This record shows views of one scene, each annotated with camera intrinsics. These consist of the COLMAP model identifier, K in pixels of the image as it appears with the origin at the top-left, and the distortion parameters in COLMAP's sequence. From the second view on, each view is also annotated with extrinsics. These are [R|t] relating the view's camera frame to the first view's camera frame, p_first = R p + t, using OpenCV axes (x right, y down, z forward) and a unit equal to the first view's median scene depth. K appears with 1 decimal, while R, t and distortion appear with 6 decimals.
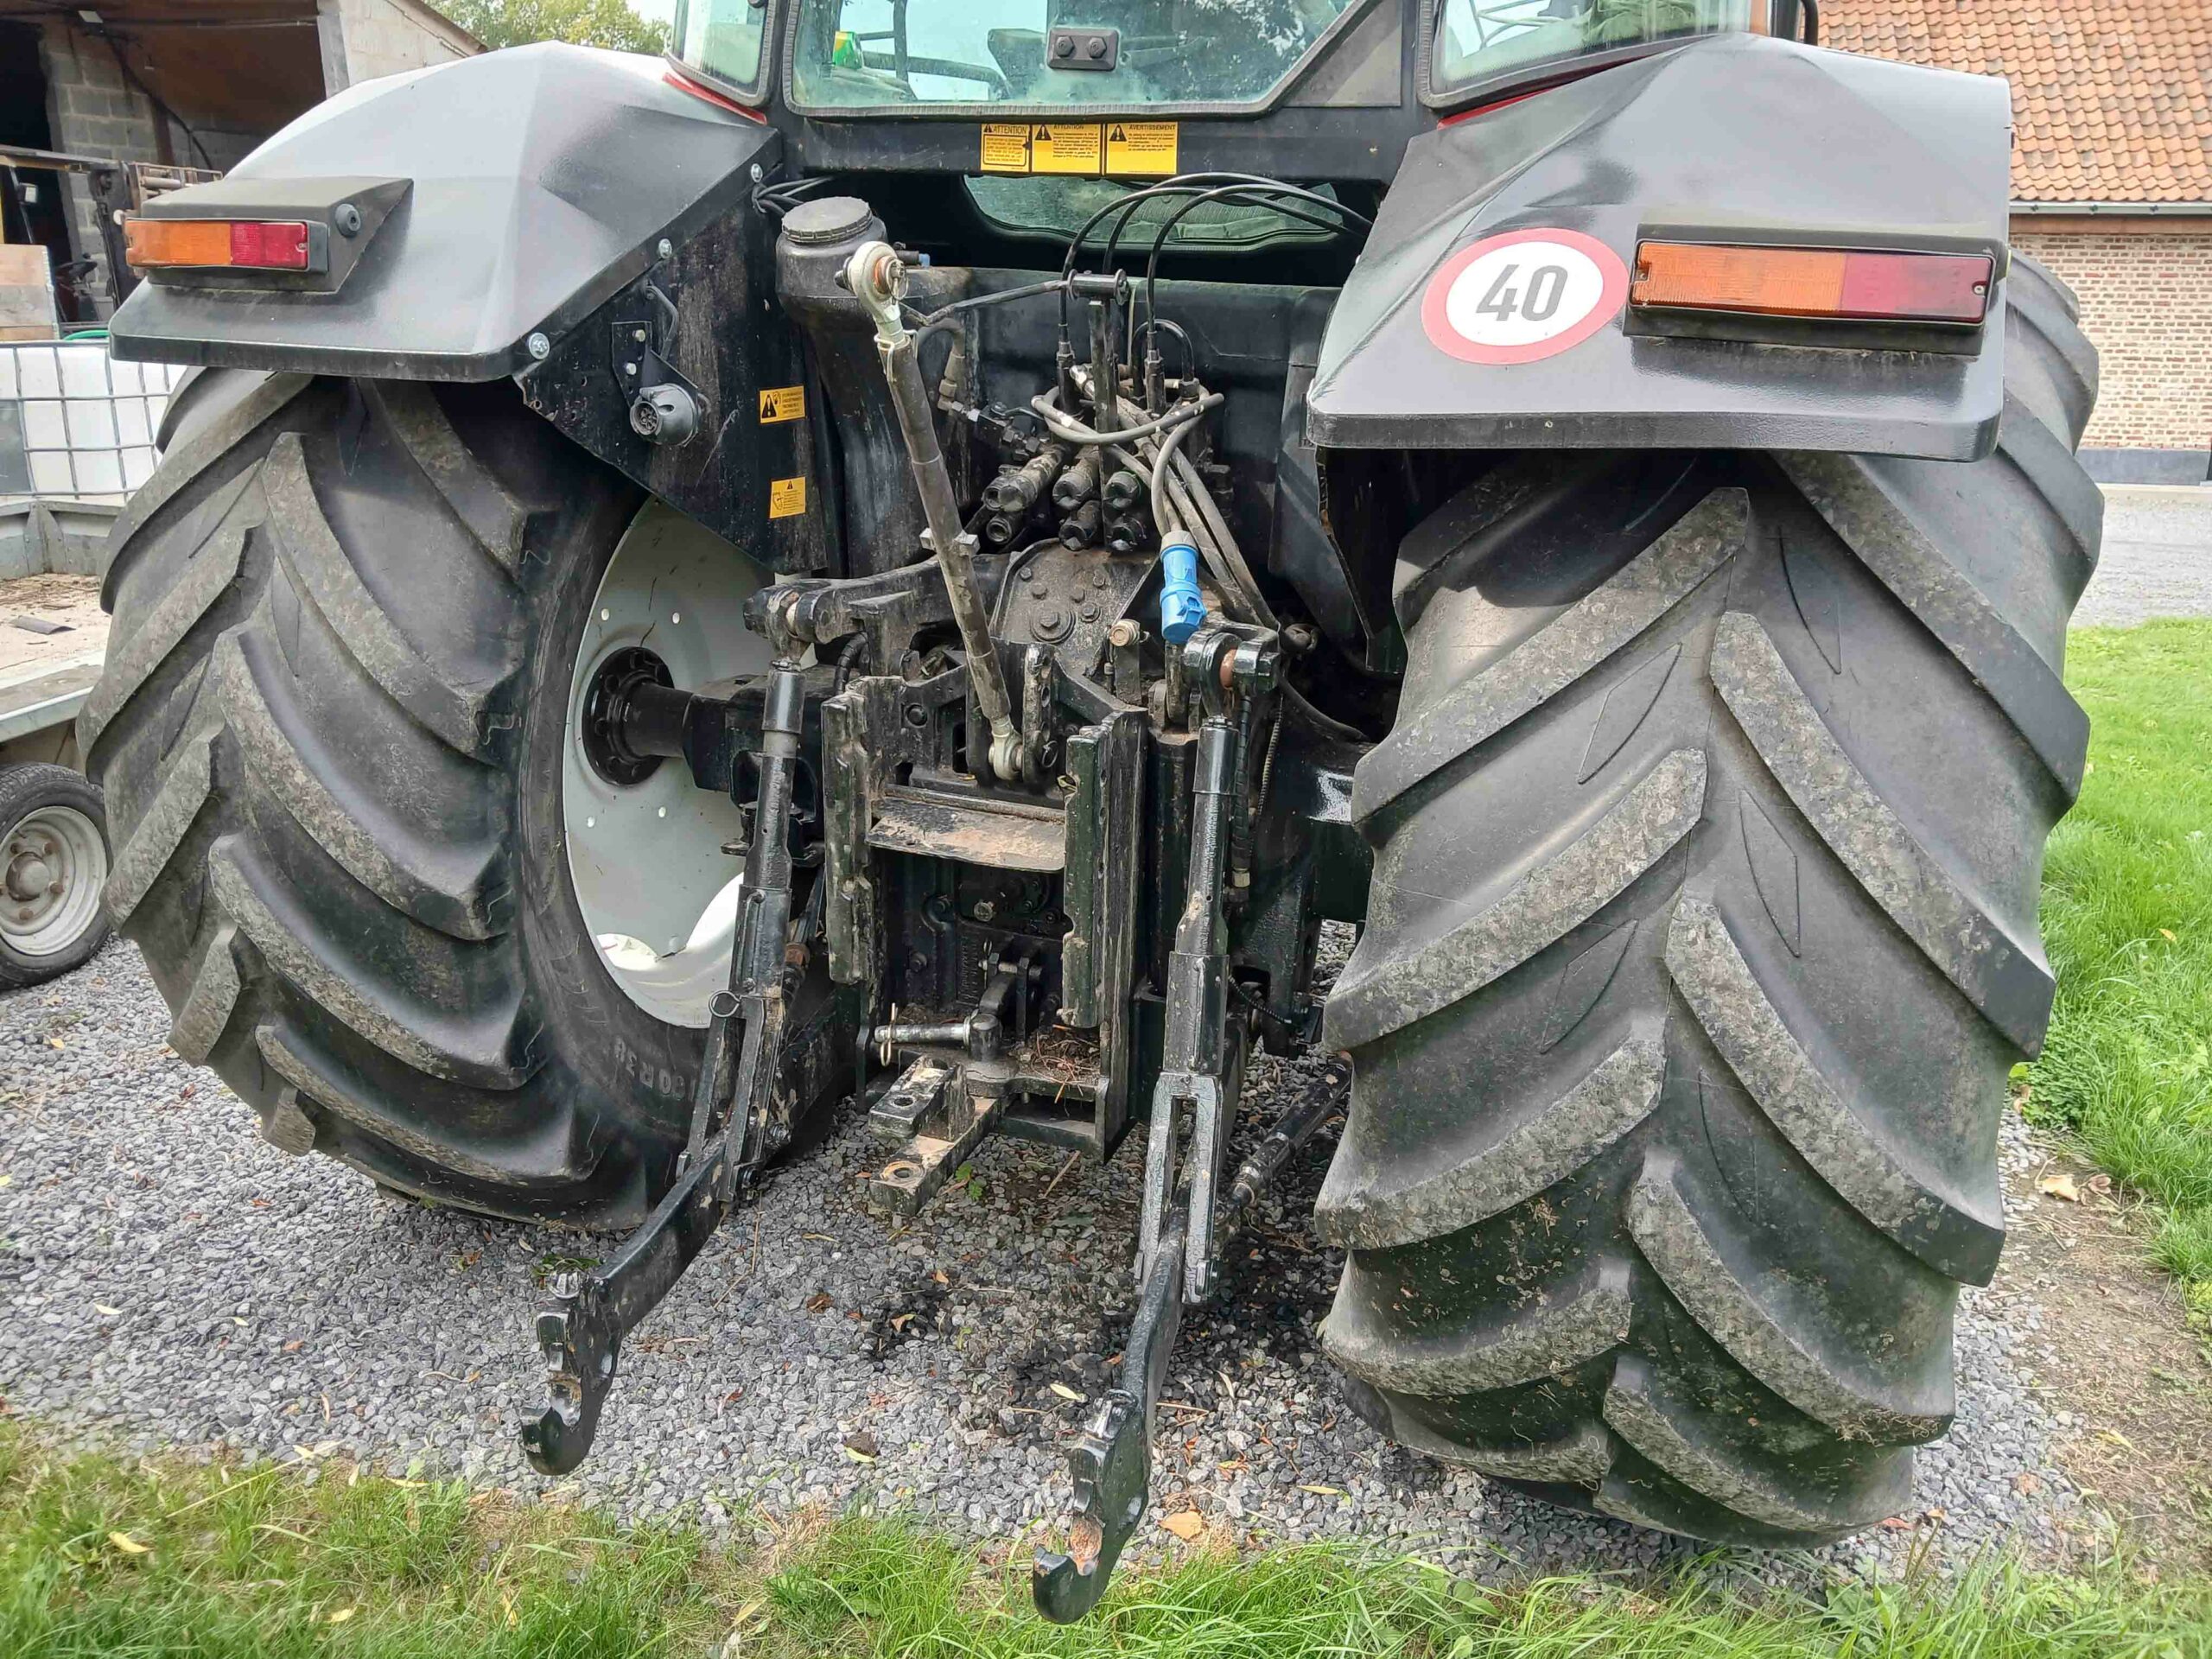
lens RADIAL K [[1728.9, 0, 1118.8], [0, 1728.9, 815.5], [0, 0, 1]] dist [0.046091, -0.105911]
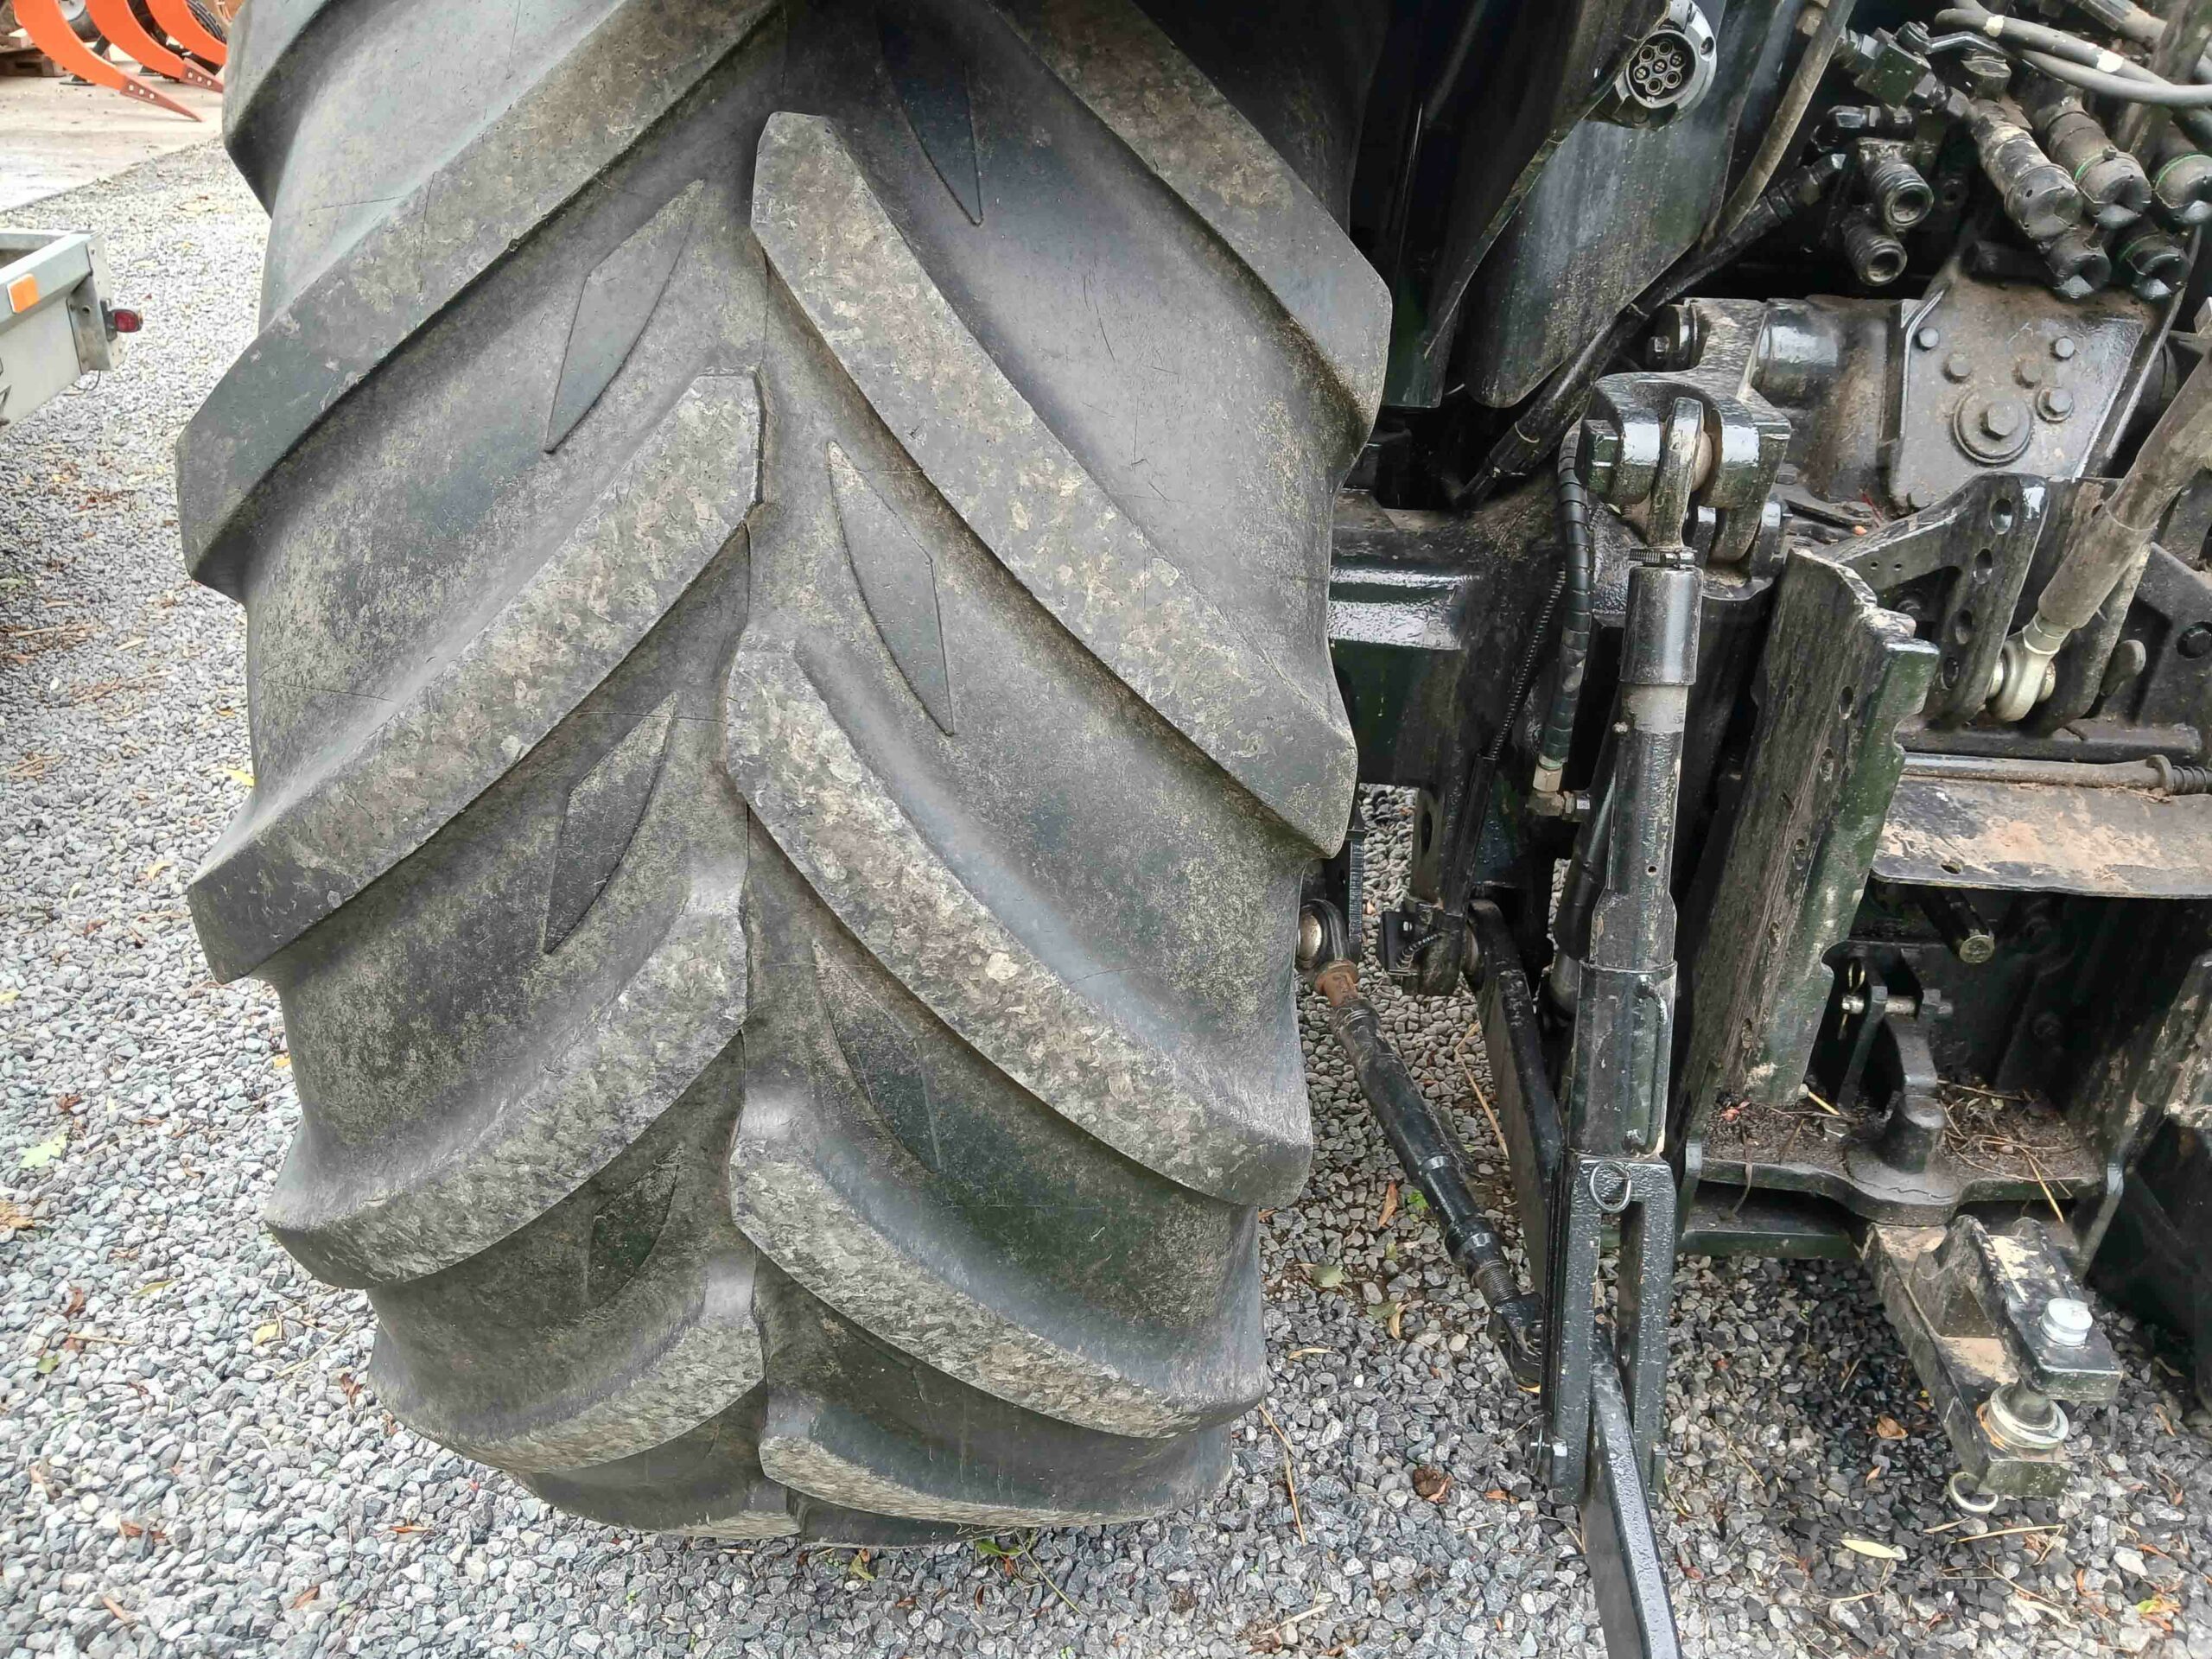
lens RADIAL K [[1728.9, 0, 1108.4], [0, 1728.9, 816.1], [0, 0, 1]] dist [0.046091, -0.105911]
pose [[0.943108, -0.141873, 0.300697, -0.561115], [0.077038, 0.973023, 0.217464, -0.147961], [-0.323438, -0.181927, 0.928596, 0.589817]]
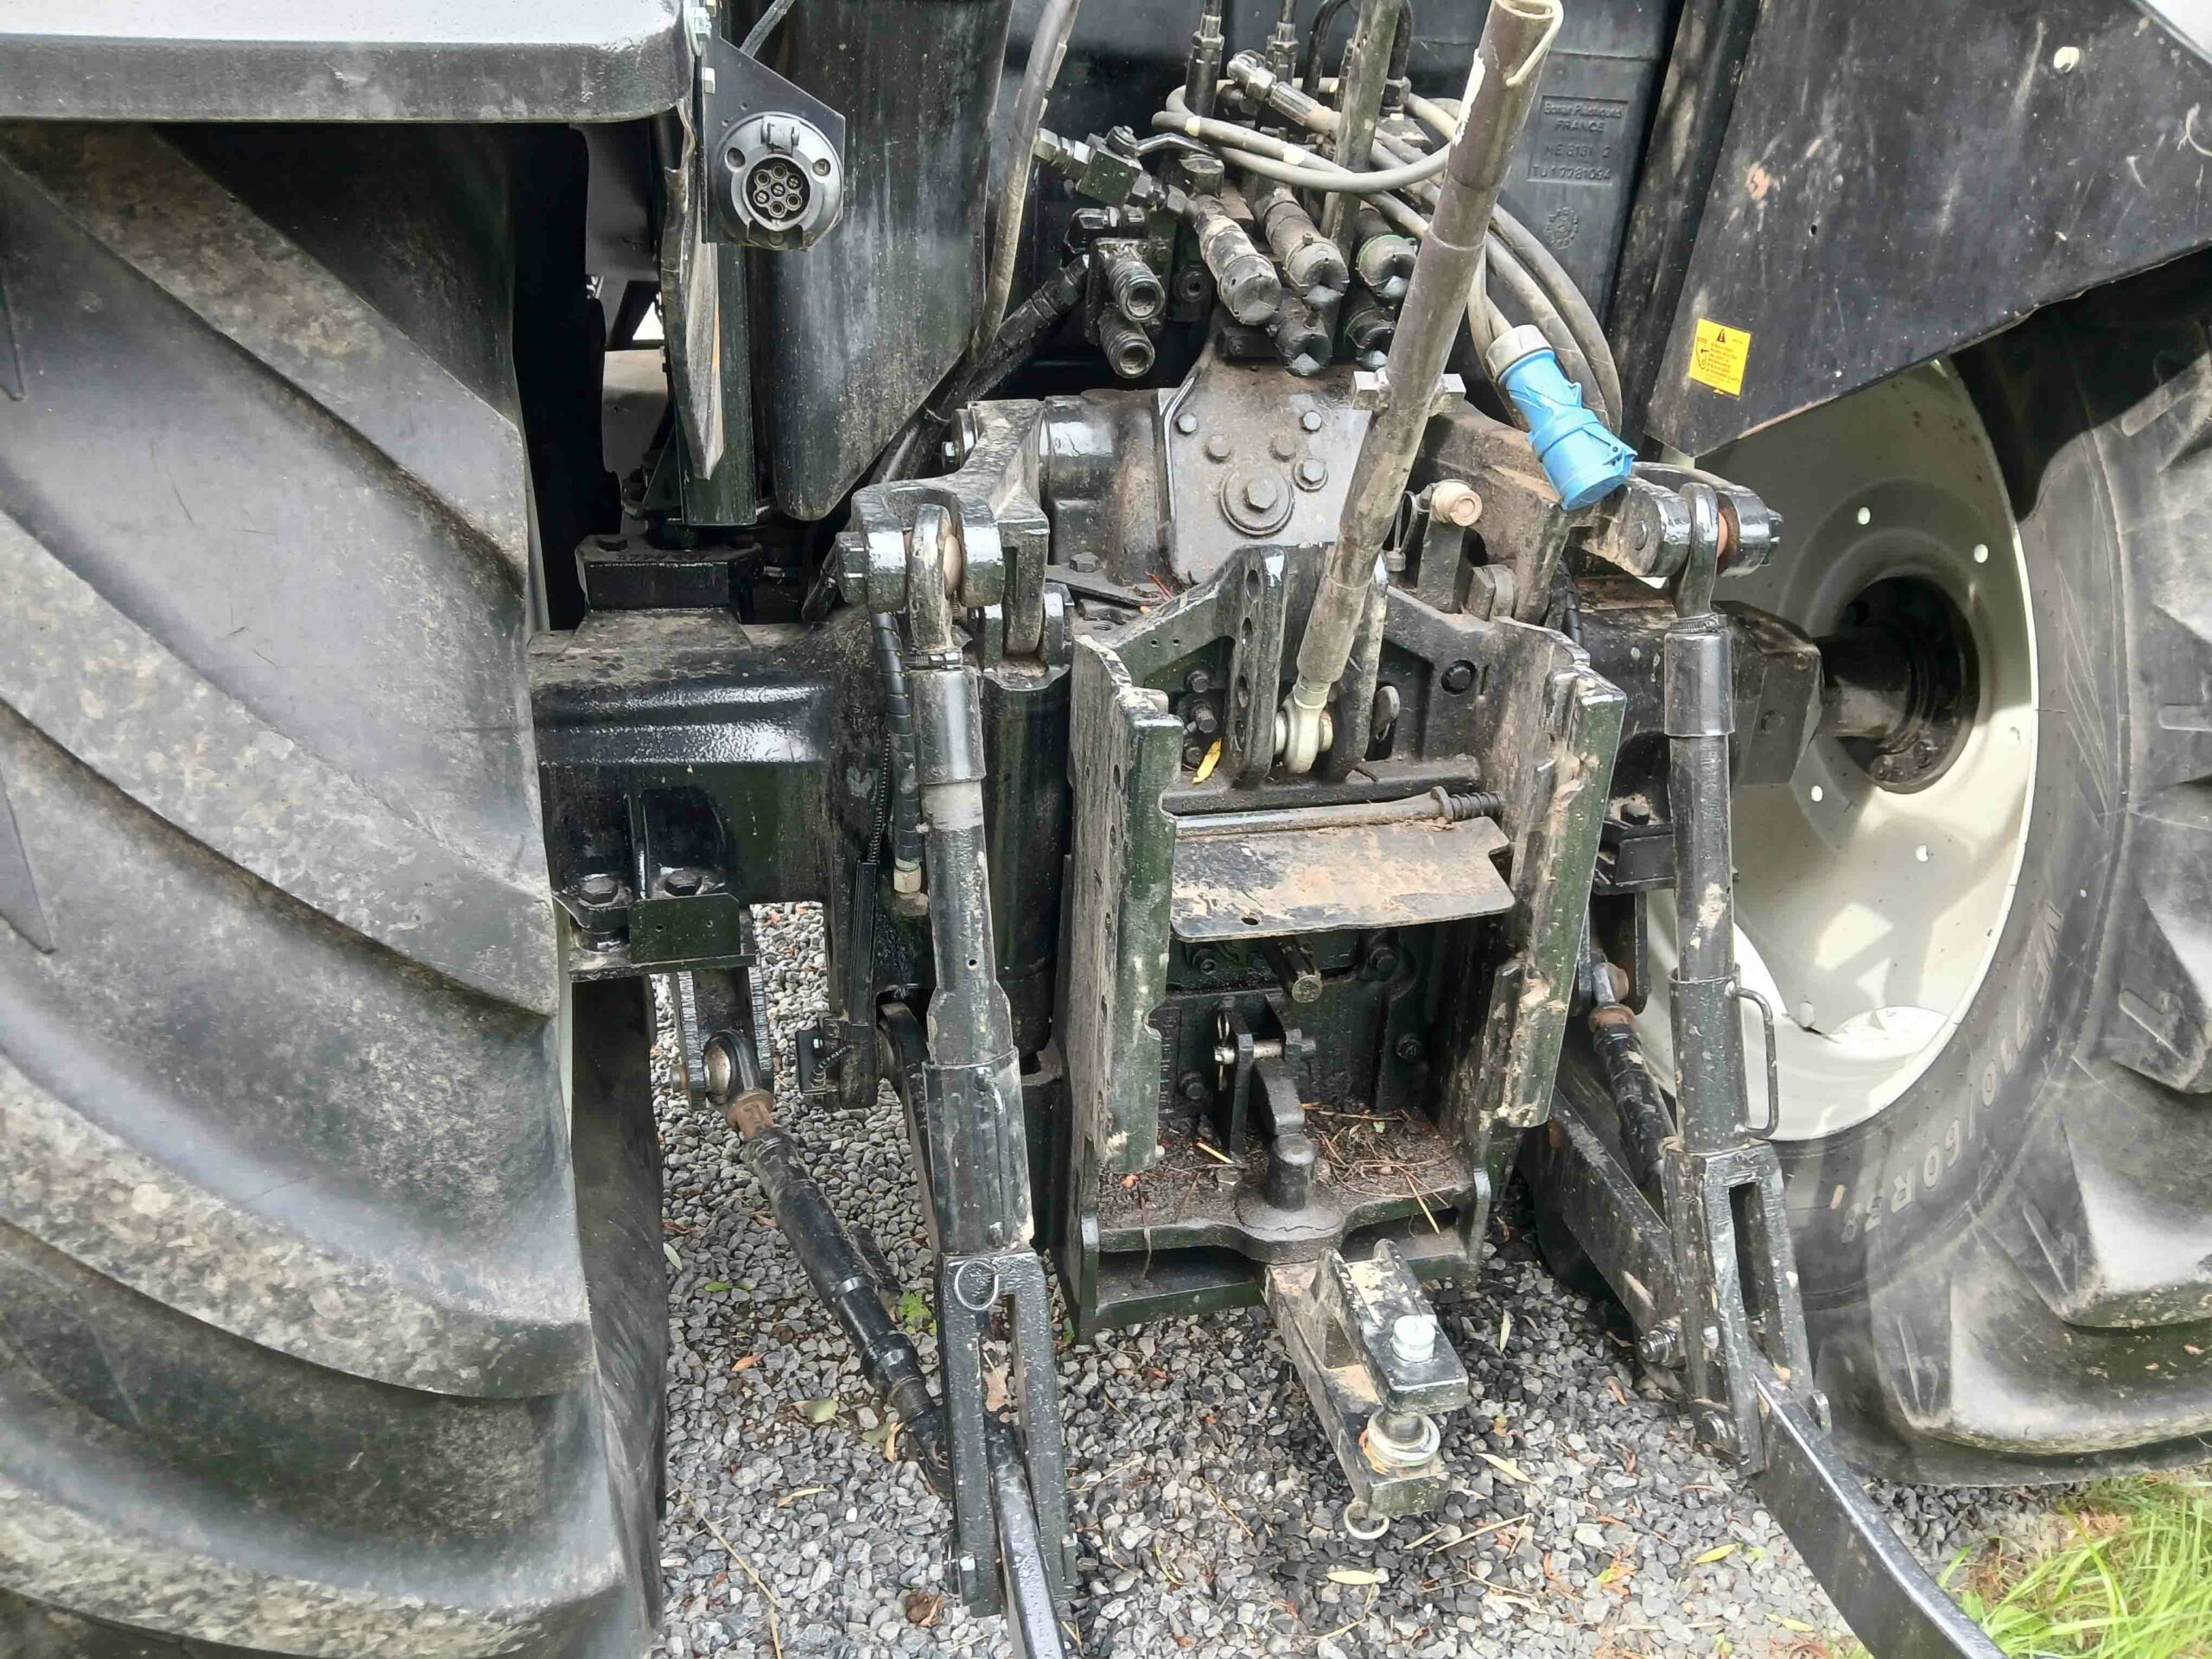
lens RADIAL K [[1728.9, 0, 1114.5], [0, 1728.9, 812.0], [0, 0, 1]] dist [0.046091, -0.105911]
pose [[0.826380, -0.238575, 0.510076, -0.463058], [0.162636, 0.968332, 0.189425, -0.142485], [-0.539115, -0.073581, 0.839012, 0.554972]]
